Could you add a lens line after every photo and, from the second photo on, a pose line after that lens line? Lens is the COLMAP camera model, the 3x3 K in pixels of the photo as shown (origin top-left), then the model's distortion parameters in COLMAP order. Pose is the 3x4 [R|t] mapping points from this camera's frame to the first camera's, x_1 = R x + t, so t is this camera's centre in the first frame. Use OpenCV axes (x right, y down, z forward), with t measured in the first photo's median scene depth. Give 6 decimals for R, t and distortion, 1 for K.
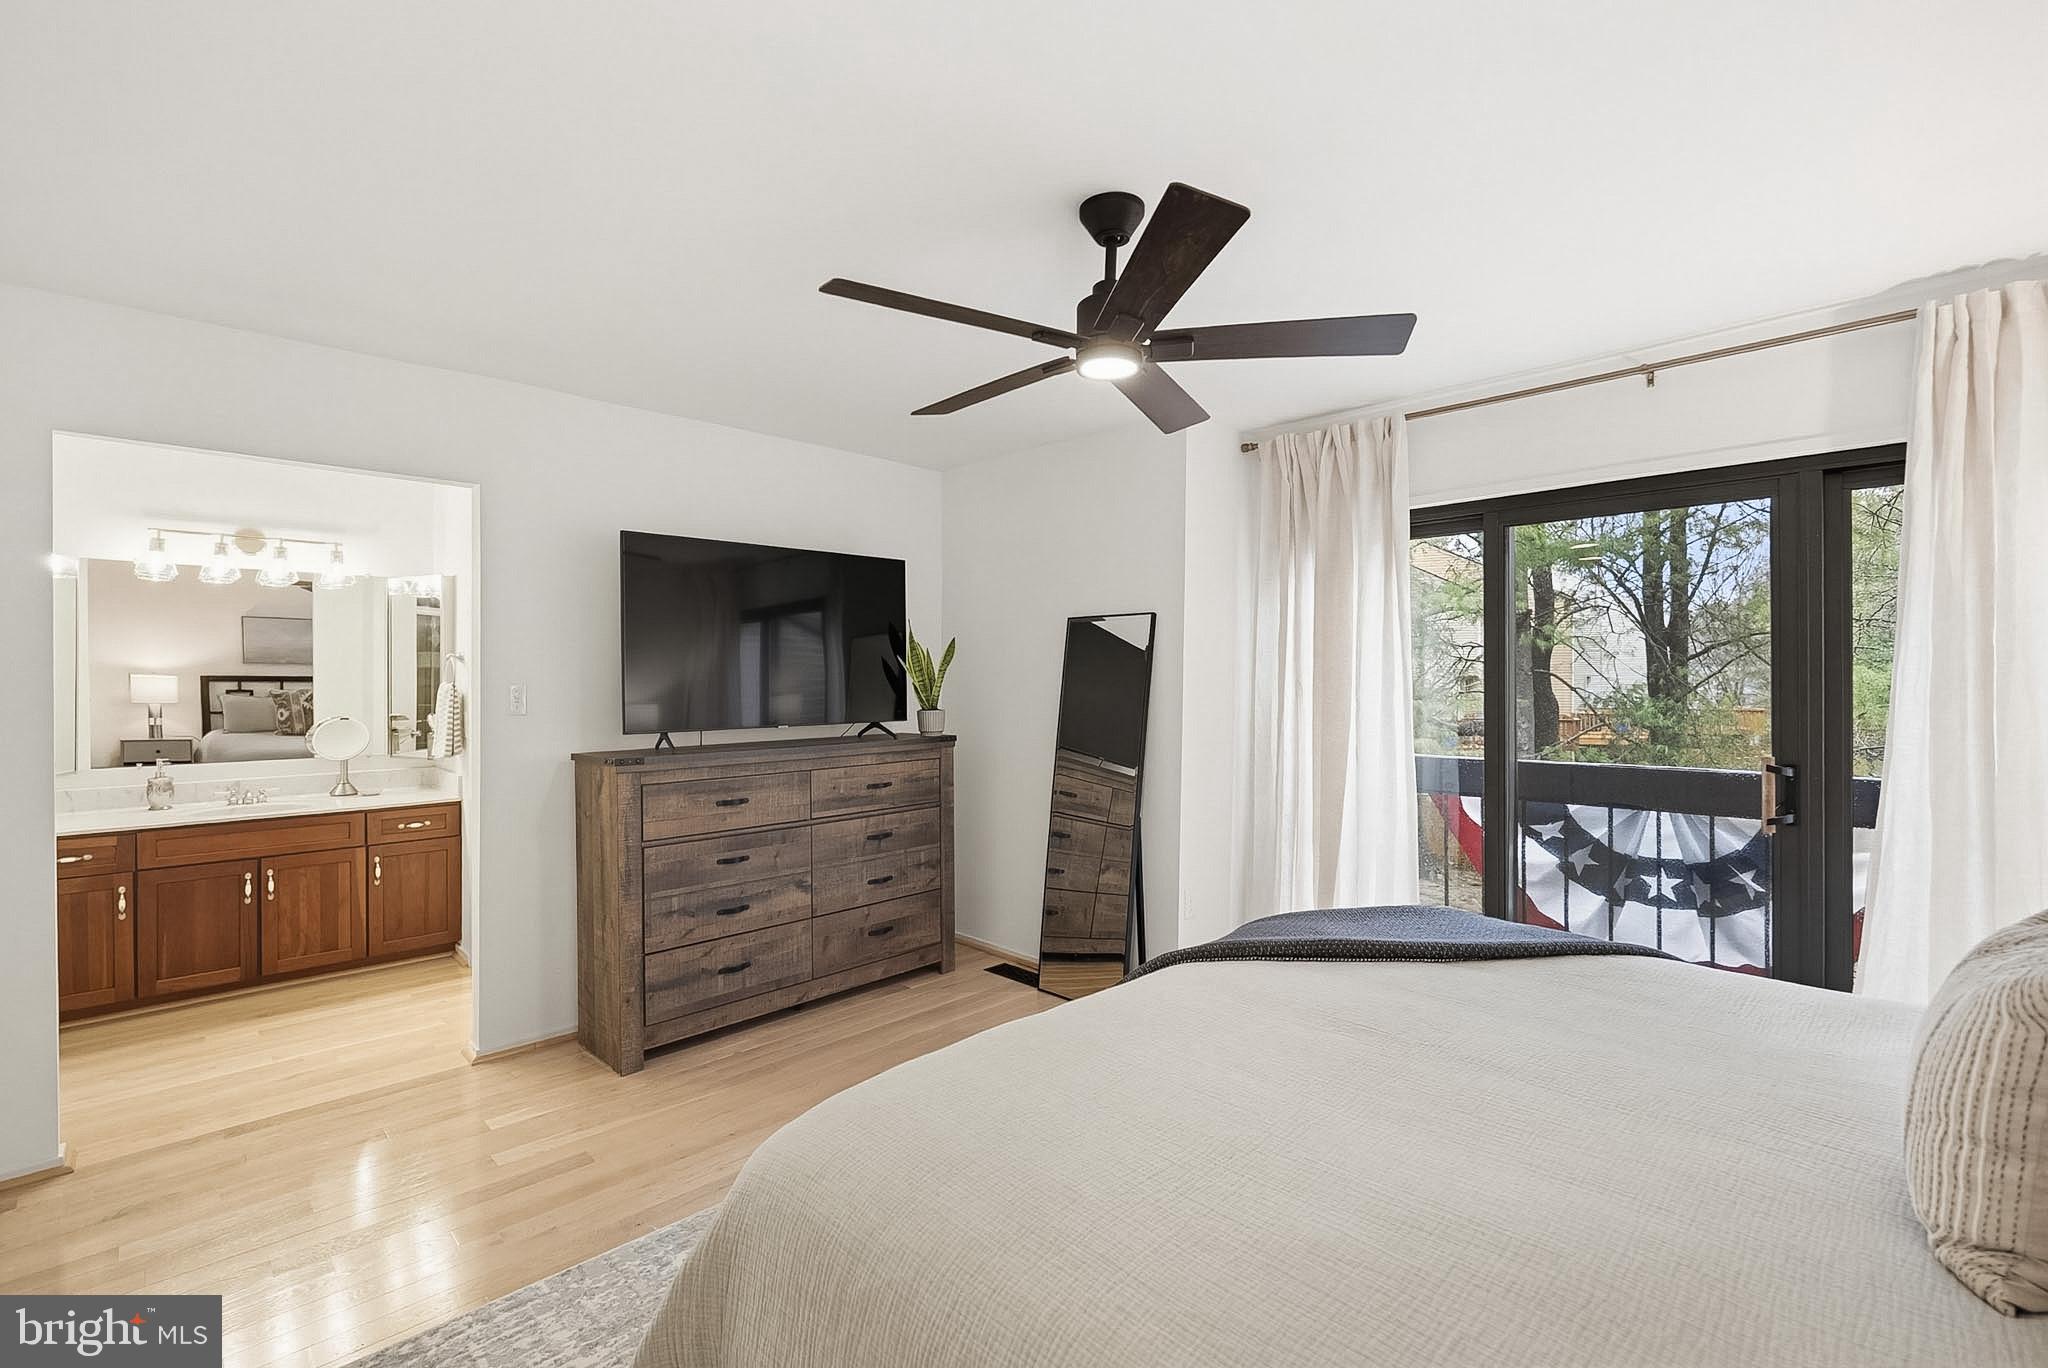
lens RADIAL K [[889.3, 0, 1026.2], [0, 889.3, 695.4], [0, 0, 1]] dist [-0.007188, -0.000307]
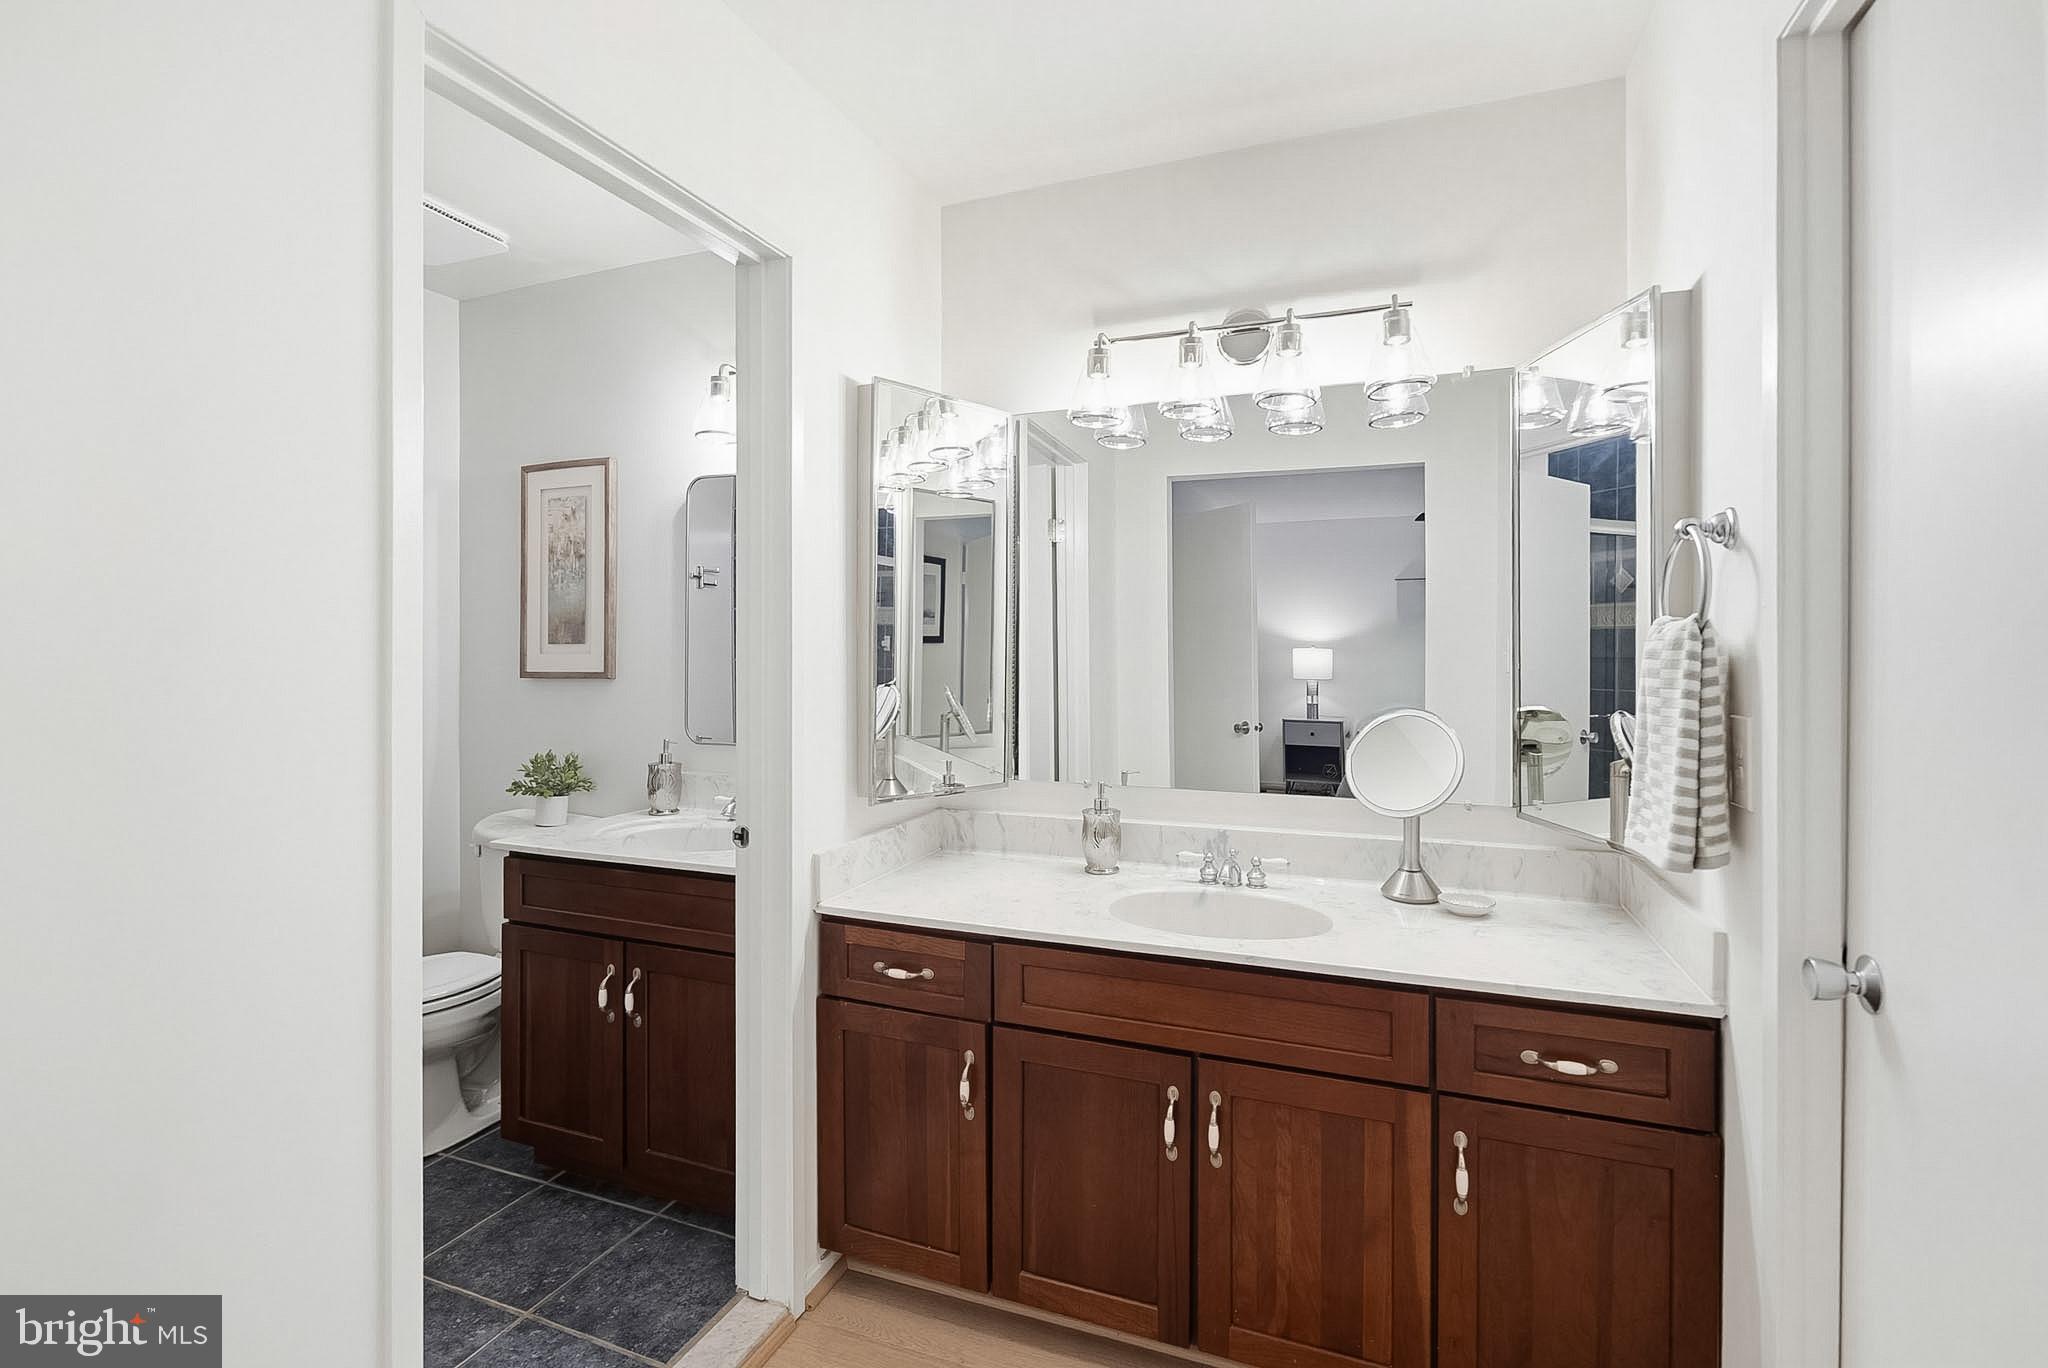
lens RADIAL K [[929.2, 0, 1021.1], [0, 929.2, 635.7], [0, 0, 1]] dist [-0.003343, 0.000084]
pose [[0.401343, -0.022721, -0.915646, -0.463762], [-0.024203, 0.999080, -0.035400, 0.009784], [0.915608, 0.036369, 0.400424, 0.685184]]
